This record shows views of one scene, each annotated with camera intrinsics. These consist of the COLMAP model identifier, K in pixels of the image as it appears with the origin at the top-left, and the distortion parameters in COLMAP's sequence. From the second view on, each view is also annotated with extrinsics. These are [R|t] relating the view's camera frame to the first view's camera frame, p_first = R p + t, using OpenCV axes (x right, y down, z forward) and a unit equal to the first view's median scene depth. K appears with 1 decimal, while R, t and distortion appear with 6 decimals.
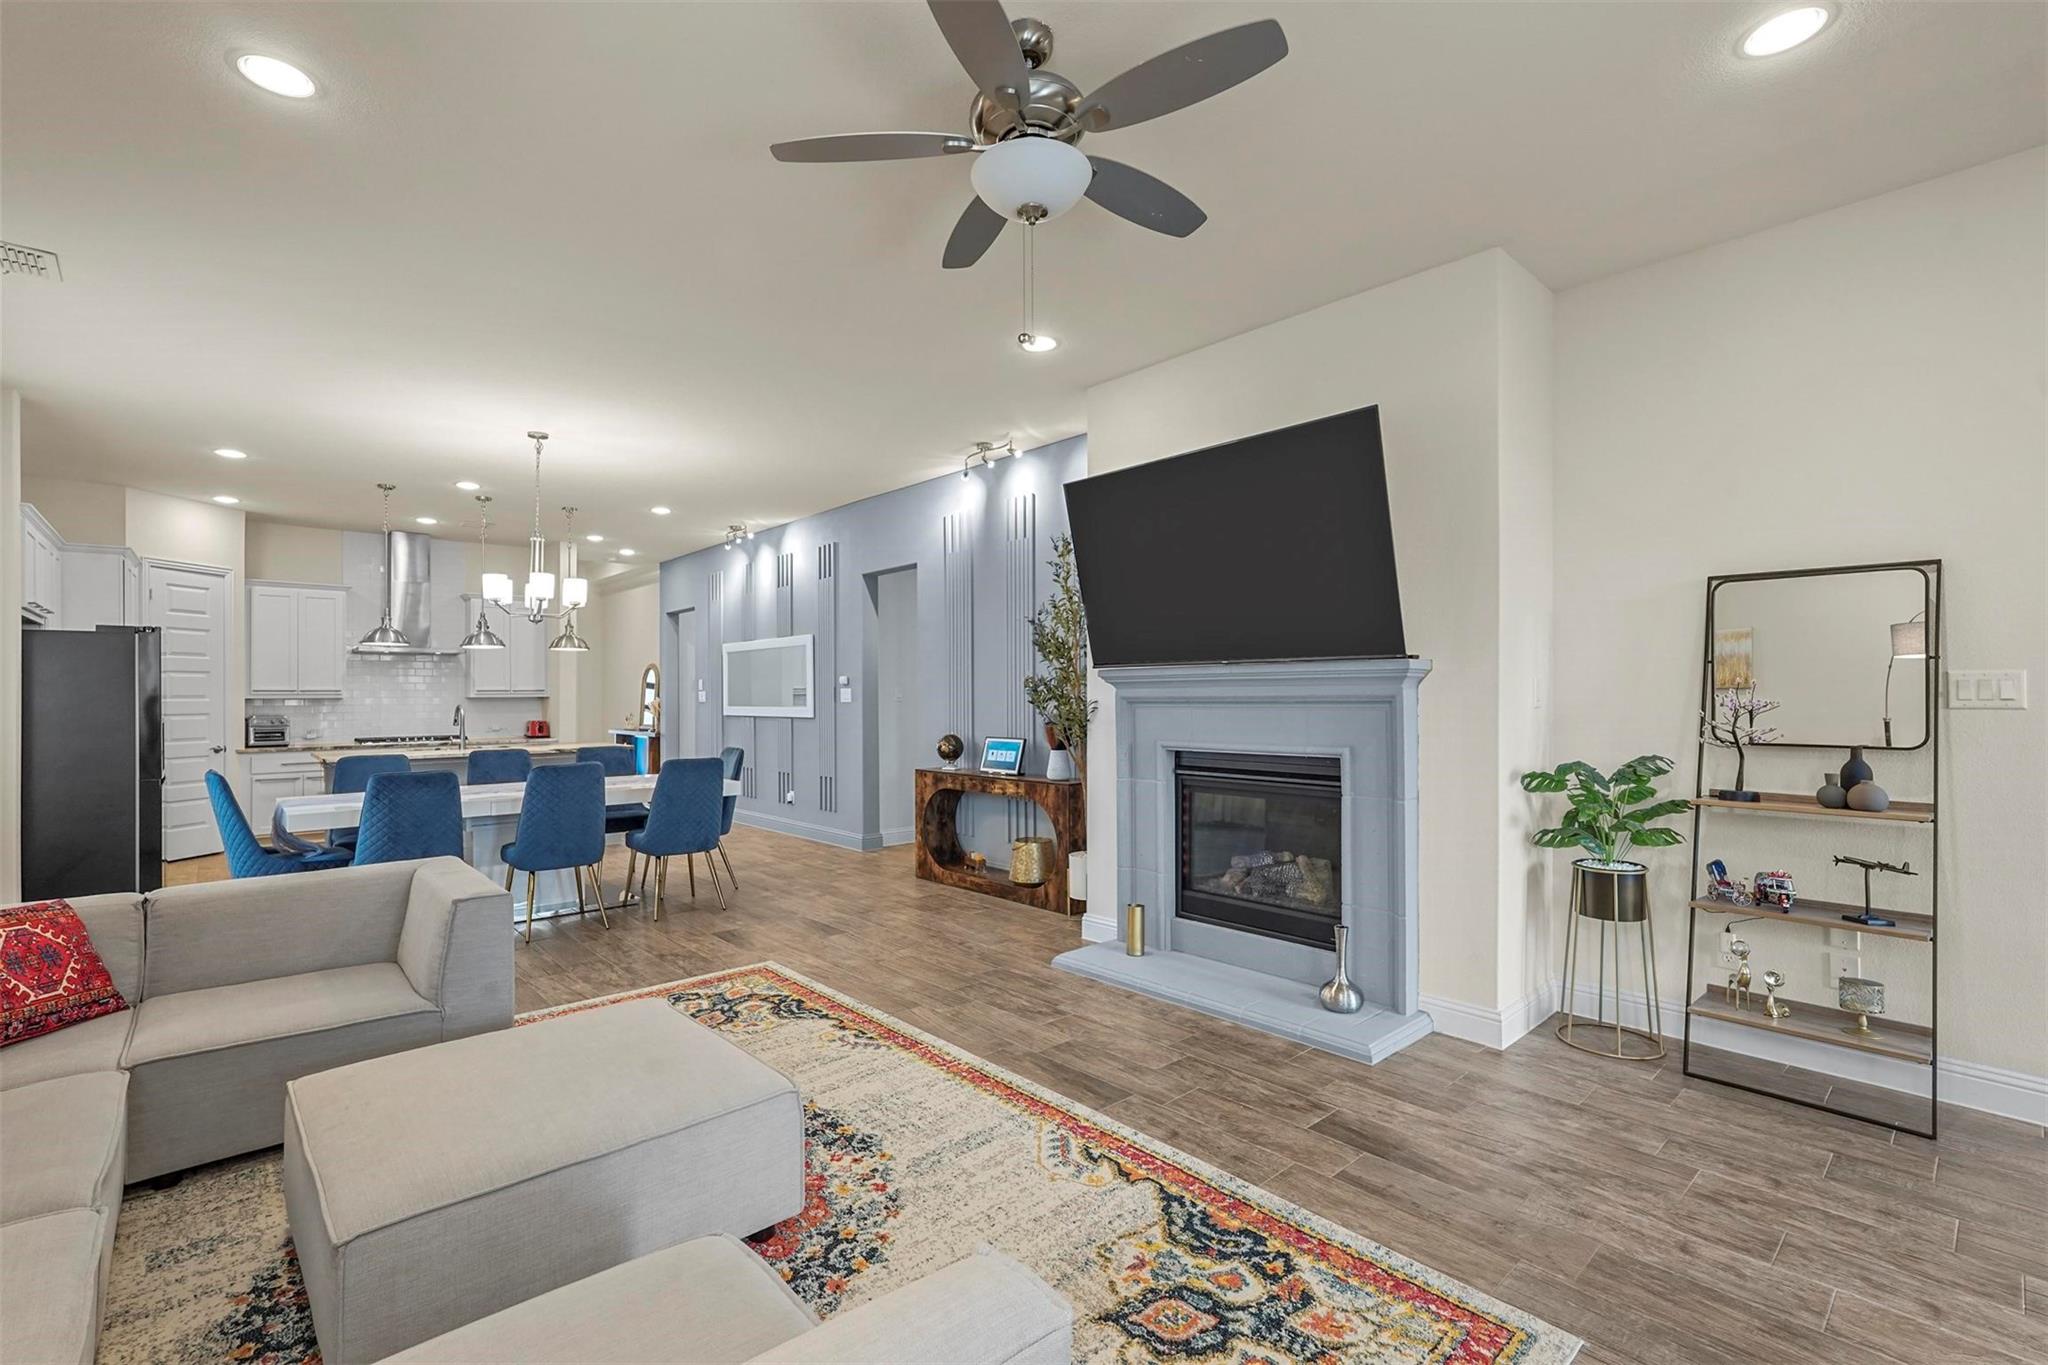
lens RADIAL K [[916.3, 0, 1018.2], [0, 916.3, 689.4], [0, 0, 1]] dist [-0.003965, 0.000228]
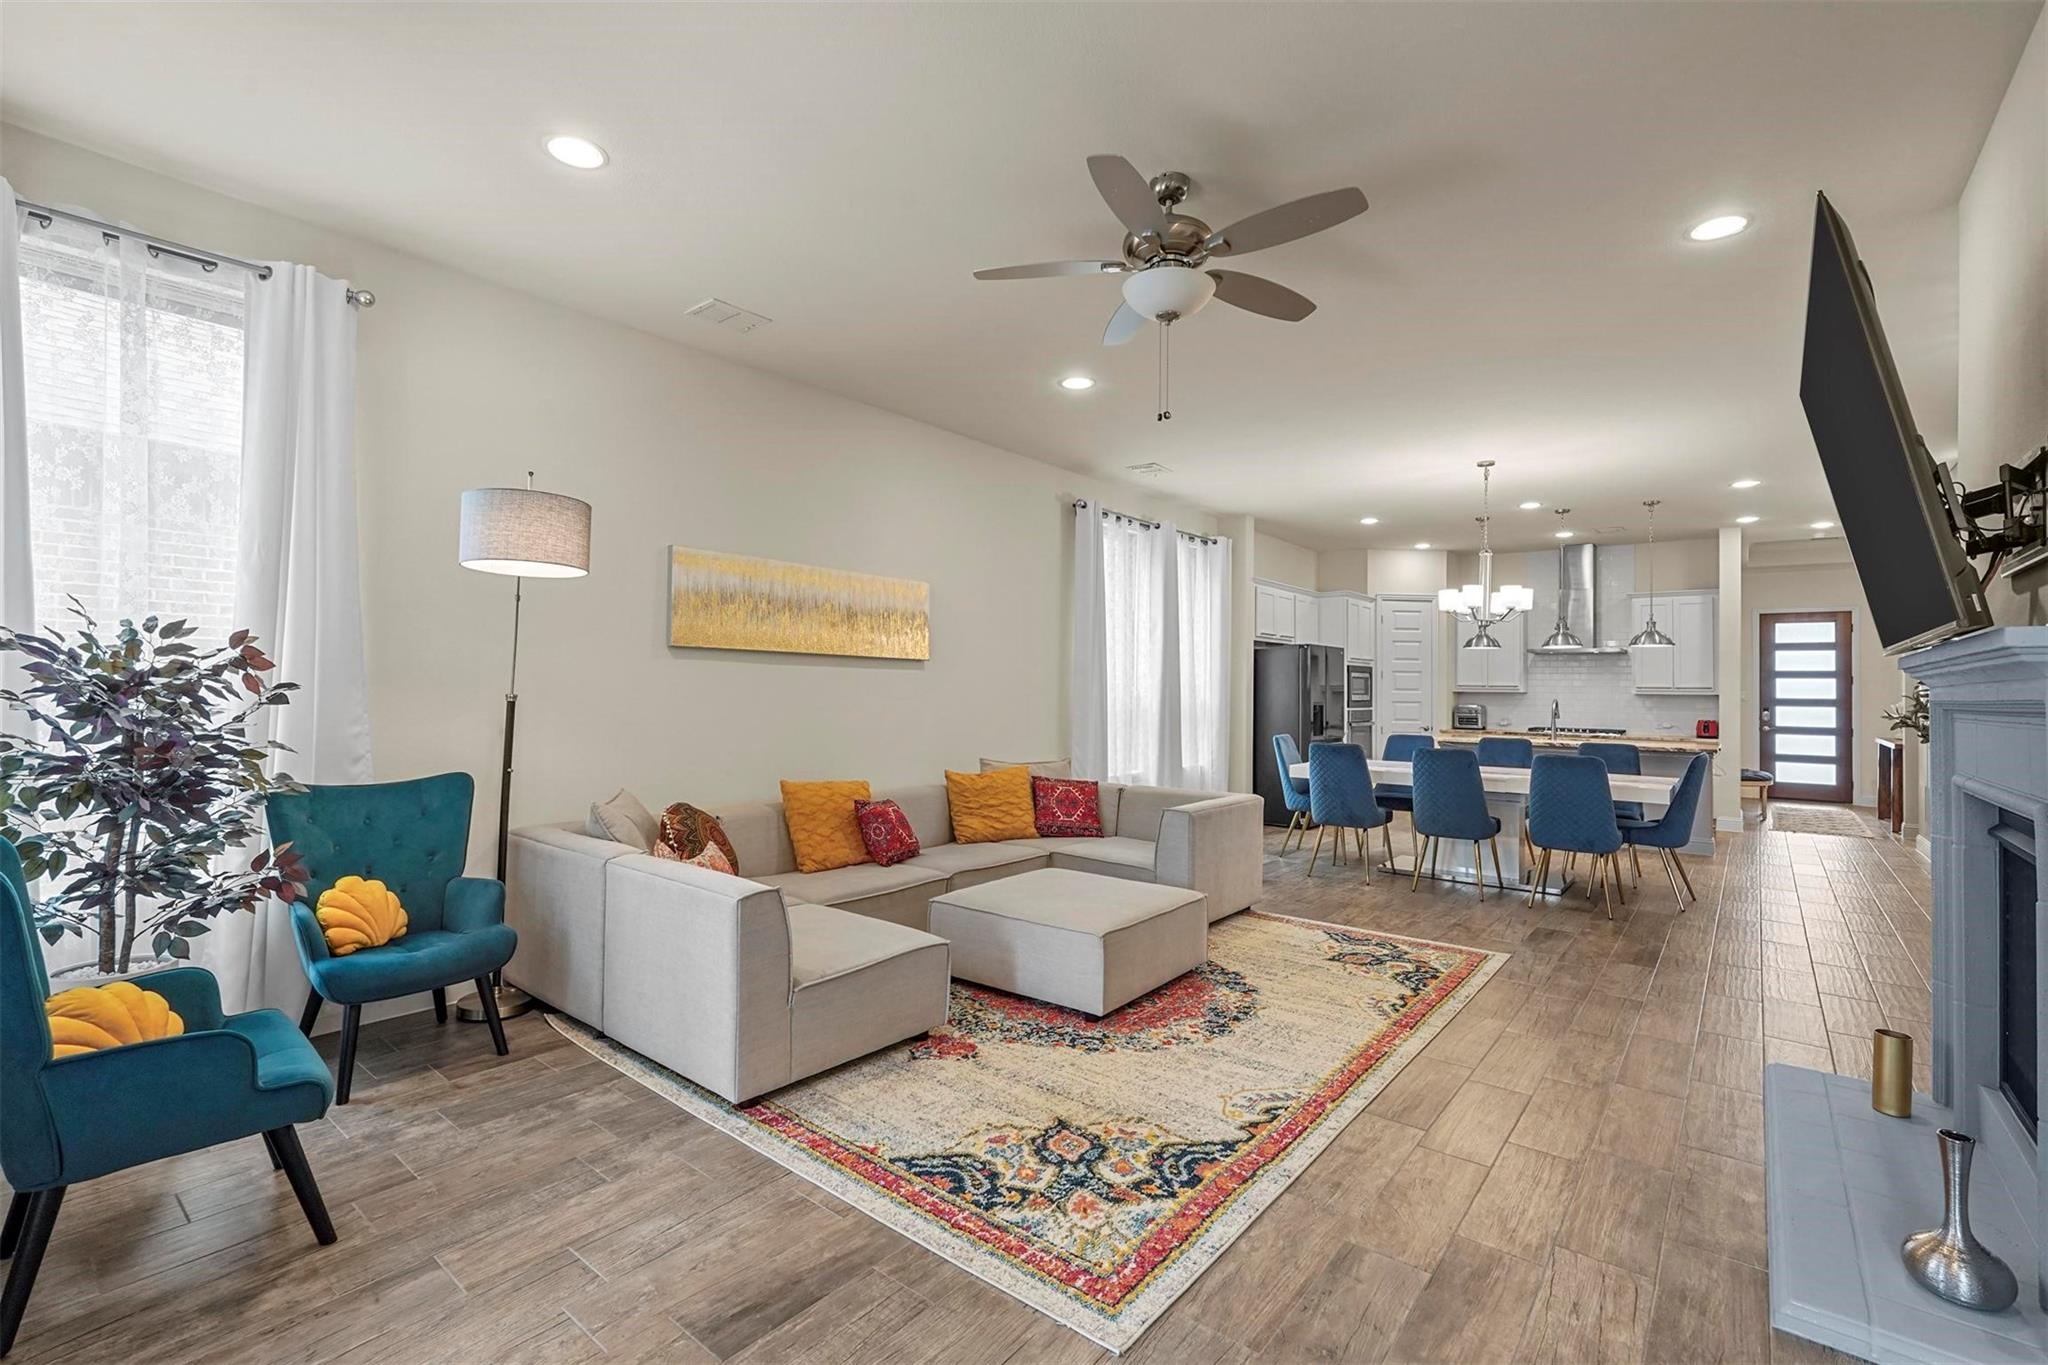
lens RADIAL K [[916.3, 0, 1007.1], [0, 916.3, 670.6], [0, 0, 1]] dist [-0.003965, 0.000228]
pose [[0.142970, -0.010152, -0.989675, 1.056752], [-0.008486, 0.999898, -0.011483, -0.000288], [0.989691, 0.010041, 0.142869, 0.494837]]
